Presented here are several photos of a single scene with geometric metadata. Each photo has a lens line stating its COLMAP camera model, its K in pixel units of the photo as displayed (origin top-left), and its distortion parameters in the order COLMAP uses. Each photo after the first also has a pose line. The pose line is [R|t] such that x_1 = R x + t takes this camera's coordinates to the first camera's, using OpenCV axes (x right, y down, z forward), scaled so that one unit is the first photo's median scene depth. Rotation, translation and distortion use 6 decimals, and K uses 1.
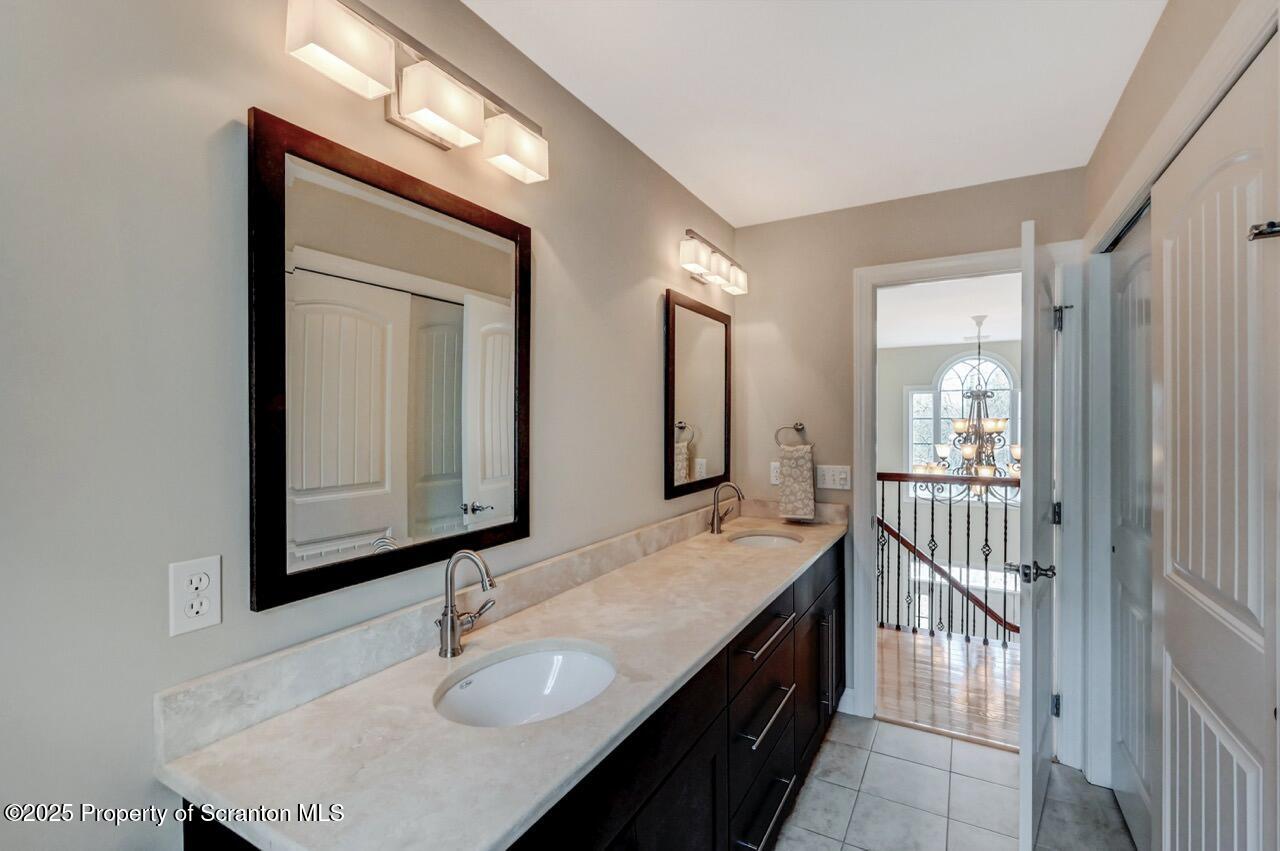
lens RADIAL K [[568.1, 0, 638.7], [0, 568.1, 399.0], [0, 0, 1]] dist [-0.001022, -0.000084]
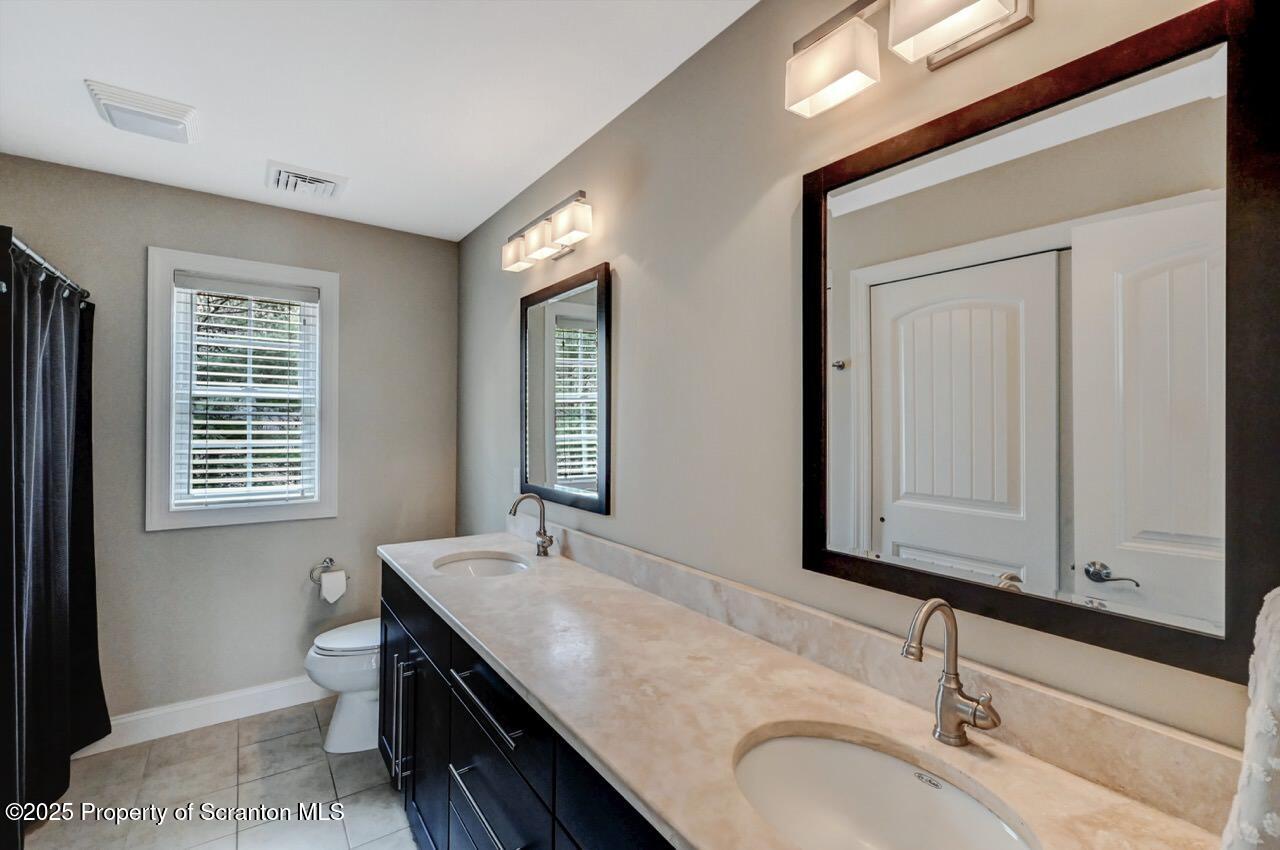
lens RADIAL K [[569.9, 0, 640.0], [0, 569.9, 425.0], [0, 0, 1]] dist [0.026586, 0.000036]
pose [[-0.422173, -0.007935, -0.906480, 0.656480], [0.016386, 0.999732, -0.016383, 0.058772], [0.906367, -0.021770, -0.421930, 1.206138]]
